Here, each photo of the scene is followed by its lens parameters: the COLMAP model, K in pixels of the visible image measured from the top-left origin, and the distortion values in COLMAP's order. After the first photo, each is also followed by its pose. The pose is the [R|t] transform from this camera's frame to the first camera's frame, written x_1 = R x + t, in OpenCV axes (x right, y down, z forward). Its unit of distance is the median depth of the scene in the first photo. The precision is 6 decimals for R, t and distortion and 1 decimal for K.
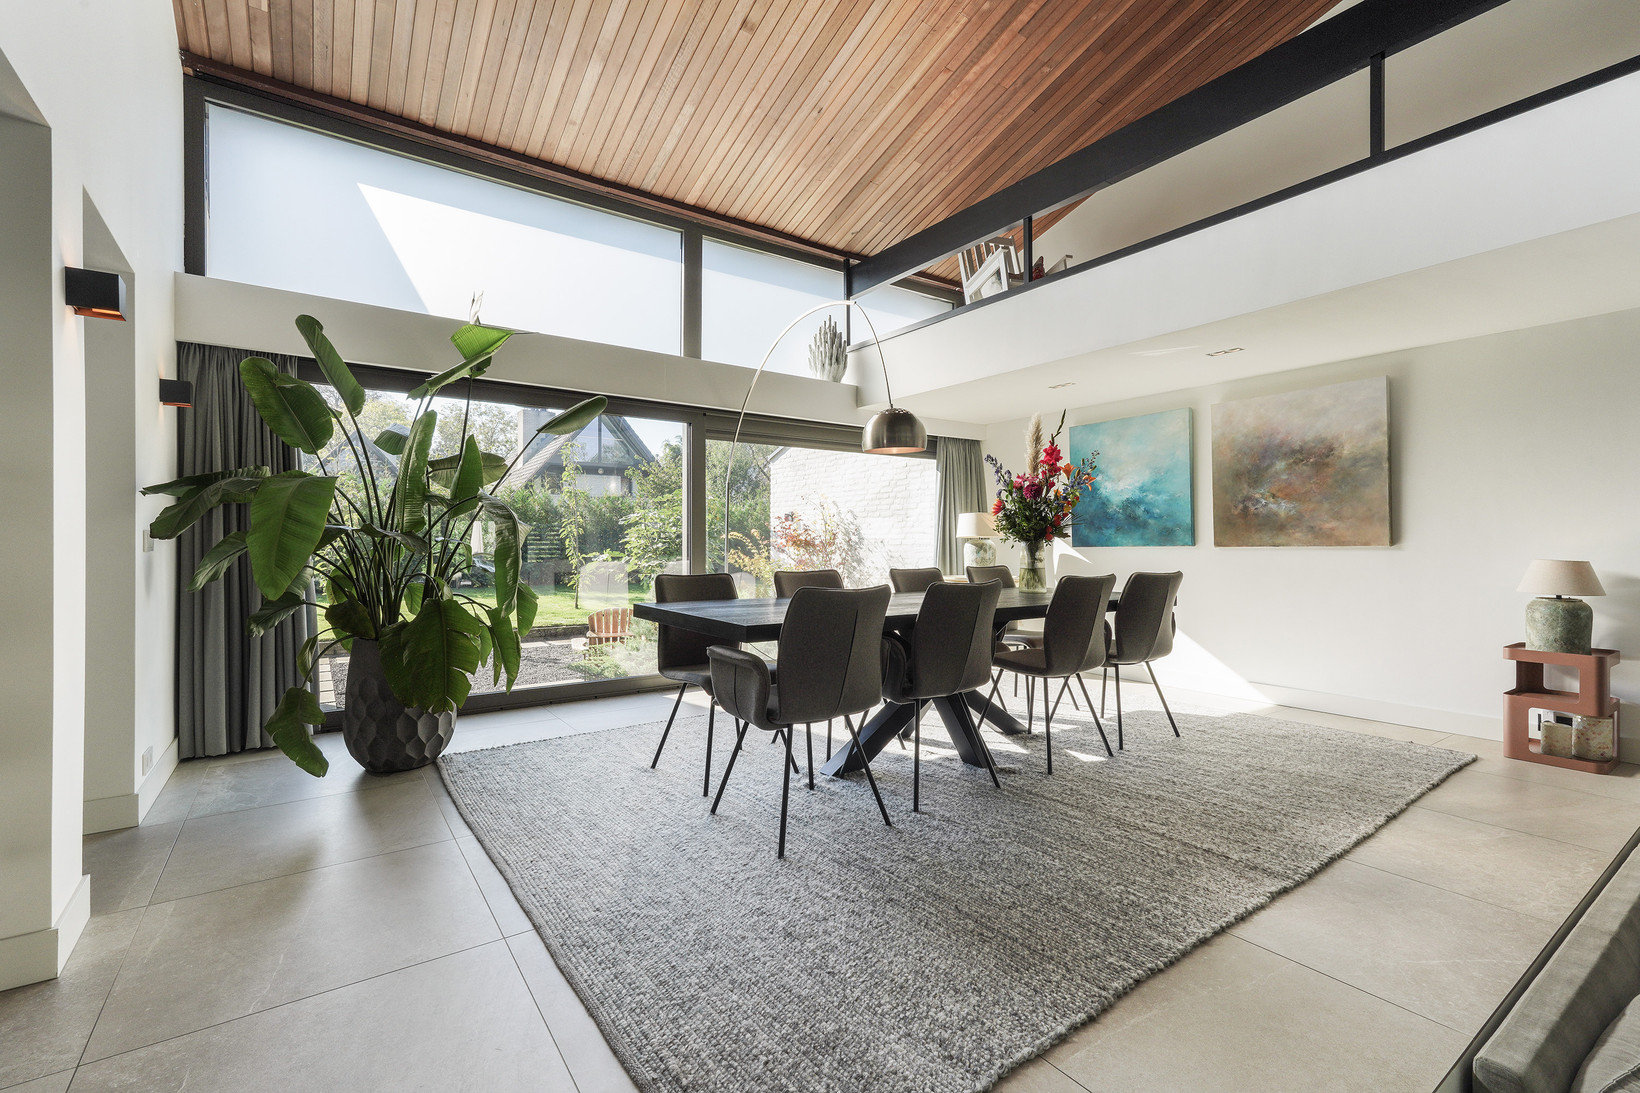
lens RADIAL K [[748.7, 0, 848.0], [0, 748.7, 542.7], [0, 0, 1]] dist [0.013958, -0.000030]
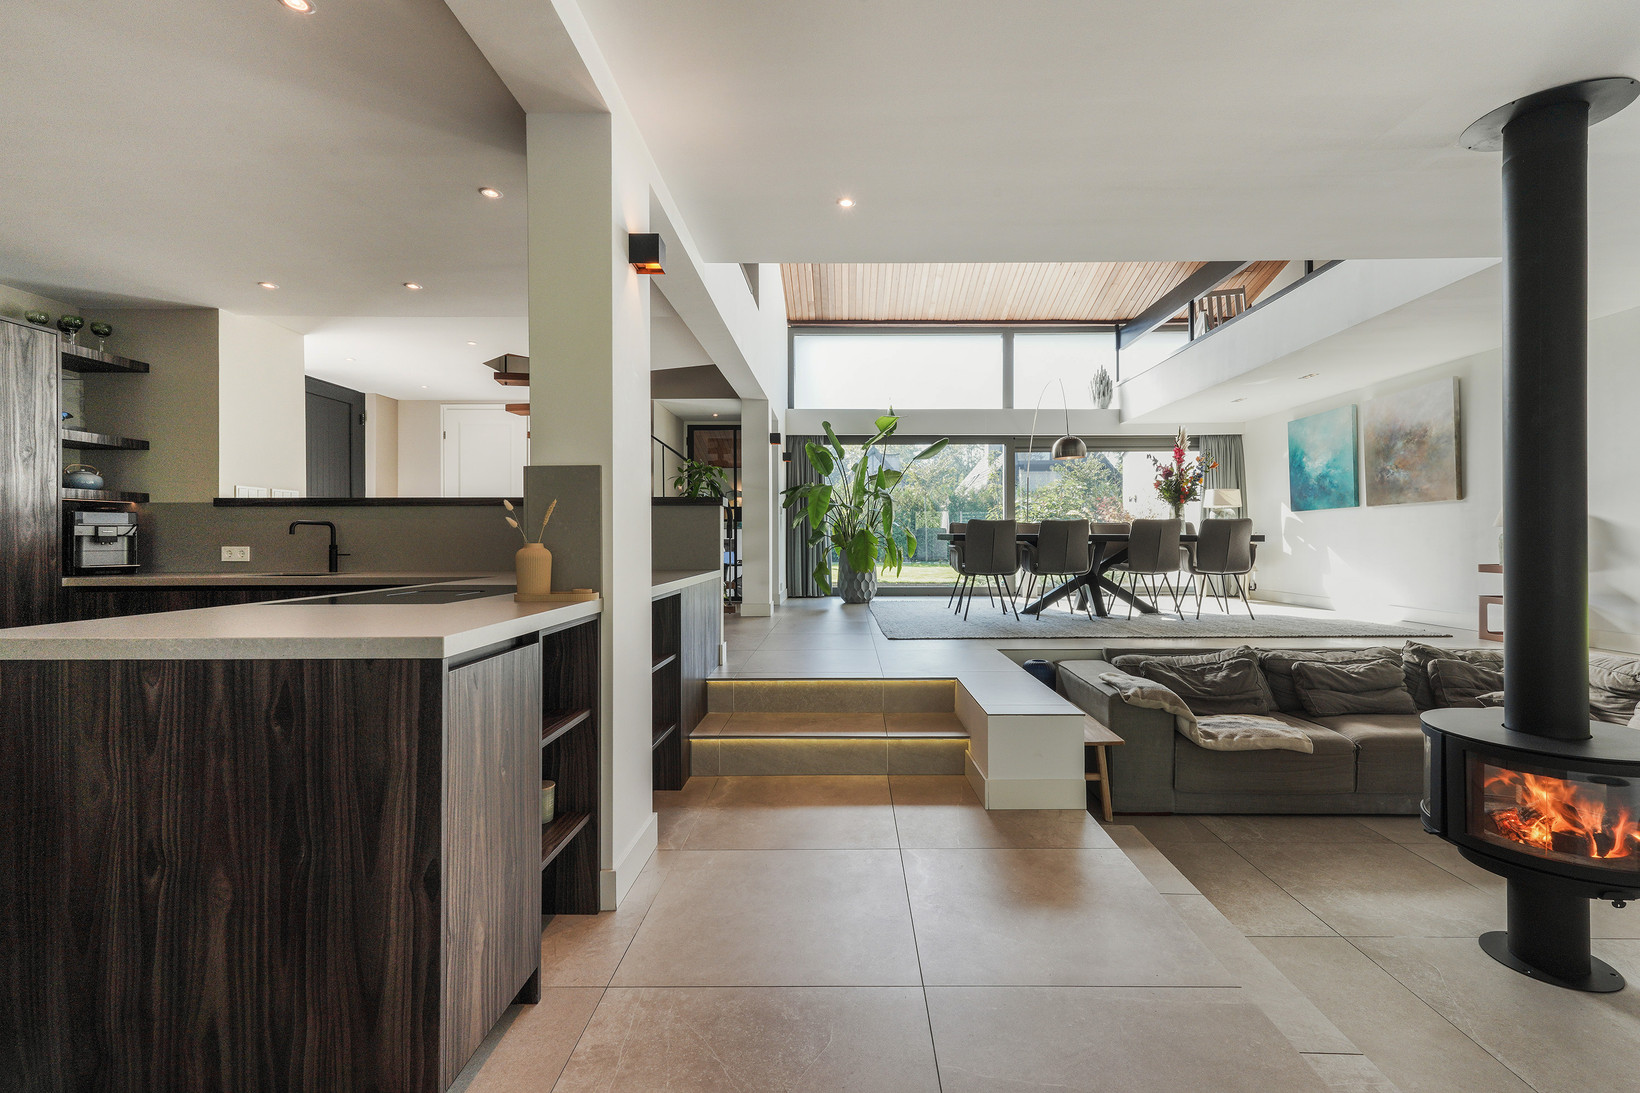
lens RADIAL K [[709.7, 0, 820.8], [0, 709.7, 534.4], [0, 0, 1]] dist [0.000285, -0.000042]
pose [[0.796767, -0.004219, -0.604272, 0.541455], [0.003801, 0.999991, -0.001971, 0.061623], [0.604275, -0.000726, 0.796776, -0.693080]]
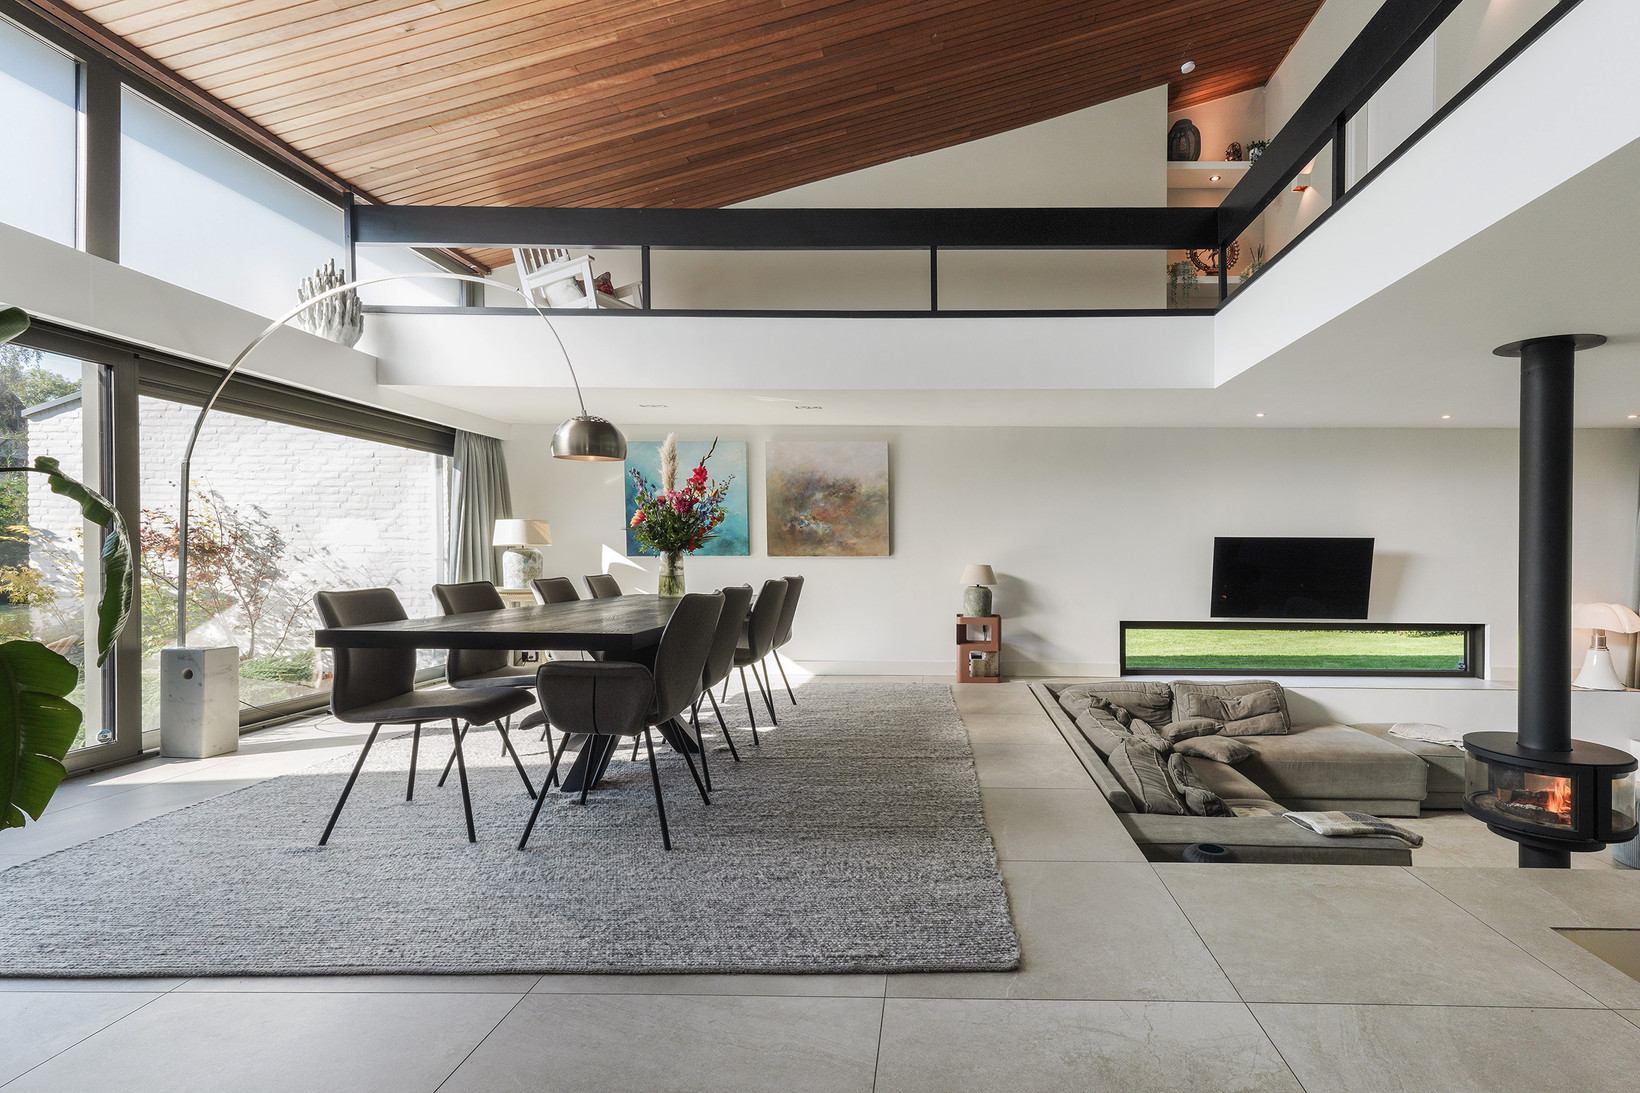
lens RADIAL K [[776.7, 0, 903.1], [0, 776.7, 557.0], [0, 0, 1]] dist [0.010885, -0.000171]
pose [[0.609884, 0.000888, 0.792490, -0.450046], [-0.006890, 0.999968, 0.004182, -0.000613], [-0.792461, -0.008011, 0.609871, 0.040728]]
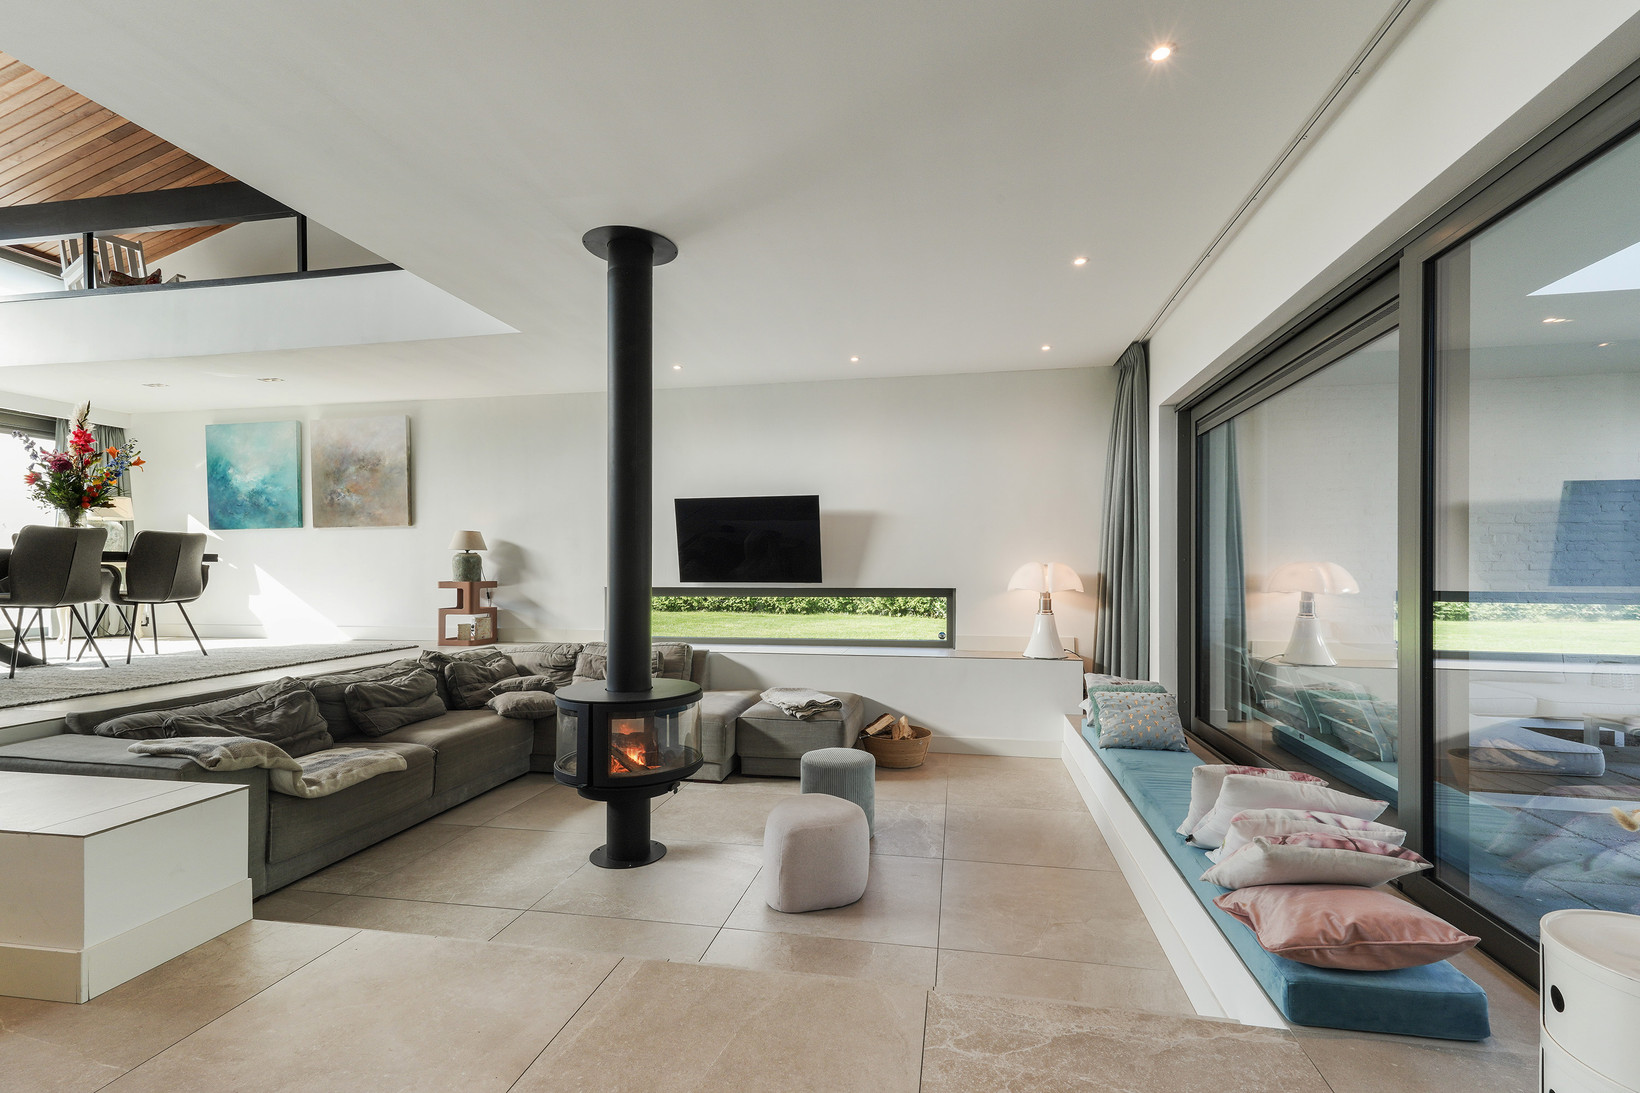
lens RADIAL K [[718.2, 0, 840.4], [0, 718.2, 567.4], [0, 0, 1]] dist [0.013989, 0.000122]
pose [[0.725187, 0.001324, 0.688551, 0.321835], [-0.003131, 0.999994, 0.001375, 0.079965], [-0.688545, -0.003153, 0.725187, -0.641105]]
